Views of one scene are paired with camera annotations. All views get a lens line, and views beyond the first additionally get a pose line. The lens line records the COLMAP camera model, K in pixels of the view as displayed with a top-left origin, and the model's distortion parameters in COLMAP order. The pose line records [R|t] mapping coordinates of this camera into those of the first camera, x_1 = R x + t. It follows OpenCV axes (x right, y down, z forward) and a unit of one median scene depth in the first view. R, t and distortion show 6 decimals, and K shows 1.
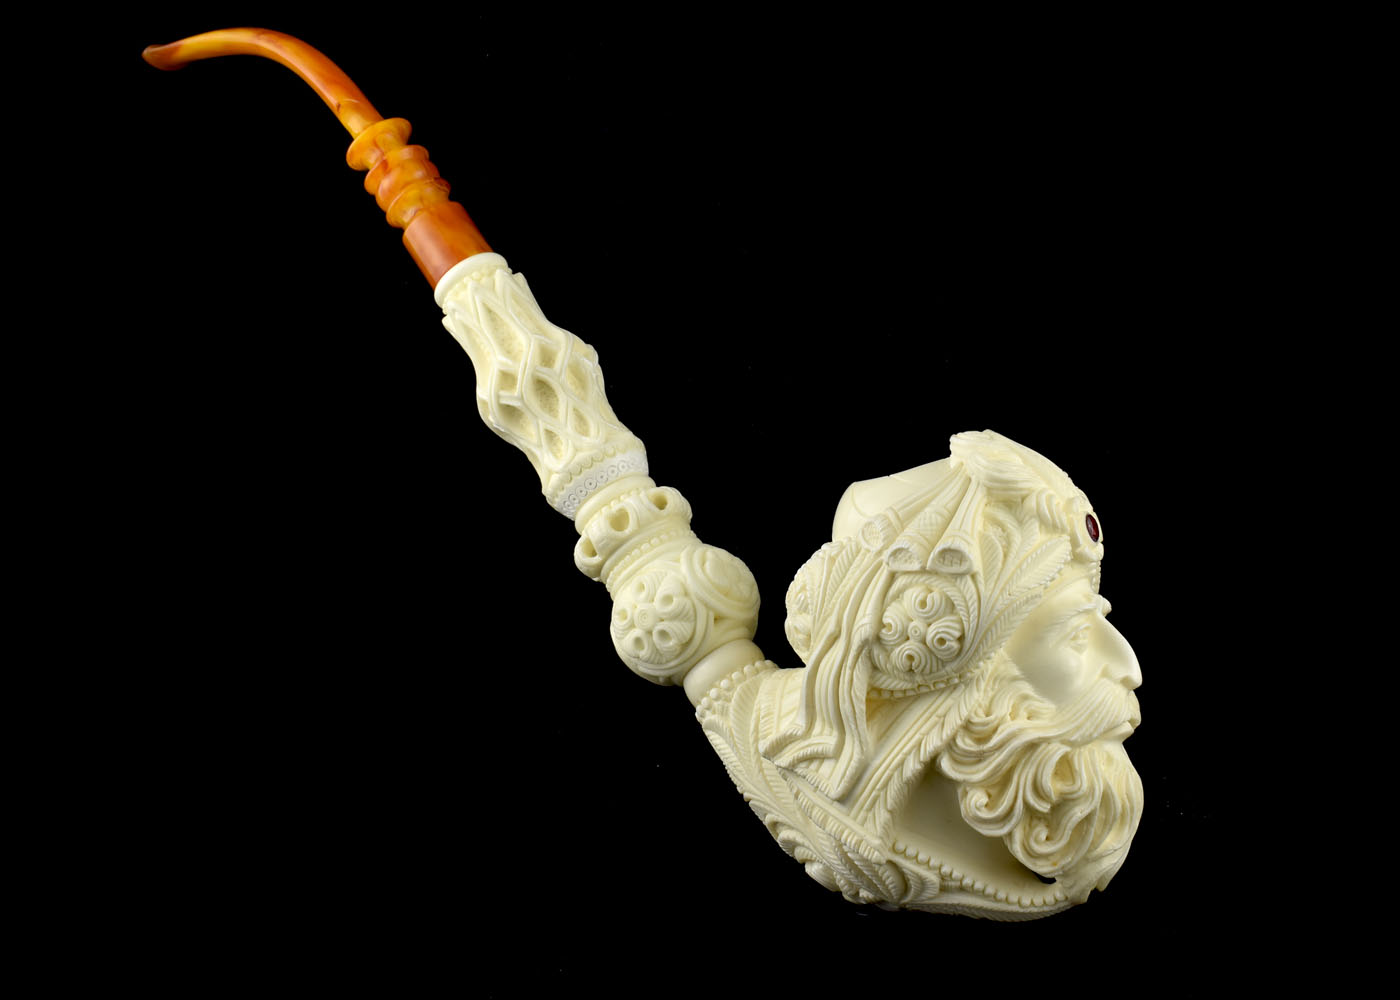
lens RADIAL K [[2970.1, 0, 700.0], [0, 2970.1, 500.0], [0, 0, 1]] dist [-0.001148, 0.041211]
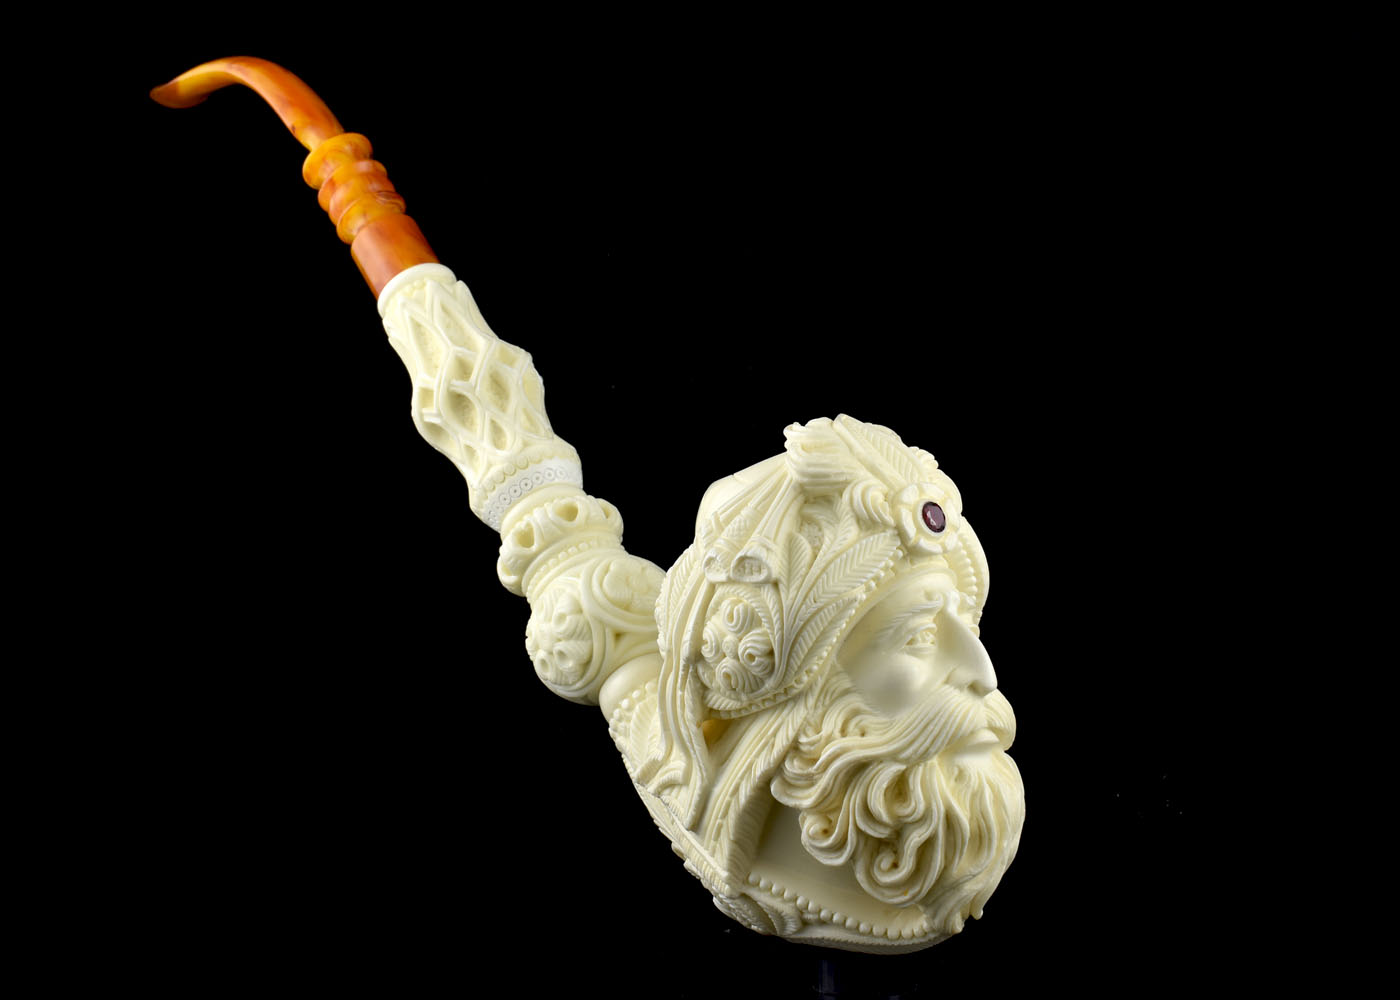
lens RADIAL K [[2970.1, 0, 700.0], [0, 2970.1, 500.0], [0, 0, 1]] dist [-0.001148, 0.041211]
pose [[0.933700, -0.073384, -0.350456, 0.385000], [0.084477, 0.996290, 0.016450, -0.016791], [0.347949, -0.044965, 0.936435, 0.136772]]
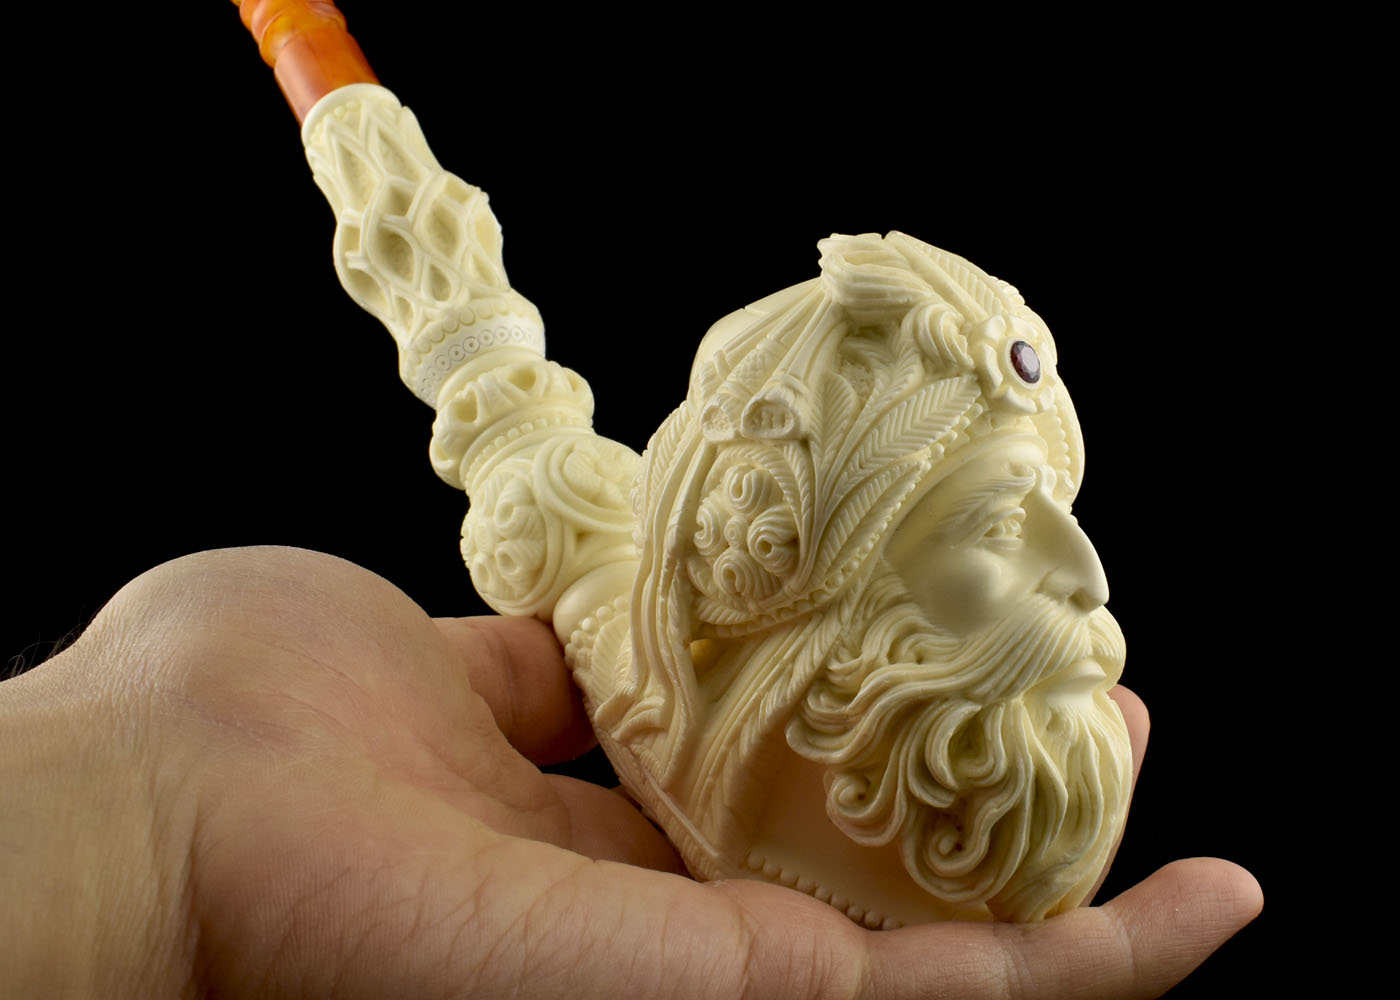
lens RADIAL K [[2132.2, 0, 902.1], [0, 2132.2, 497.3], [0, 0, 1]] dist [-0.071202, -0.007186]
pose [[0.968351, -0.049918, -0.244550, 0.220080], [0.049083, 0.998749, -0.009513, 0.042146], [0.244719, -0.002791, 0.969590, 0.550370]]
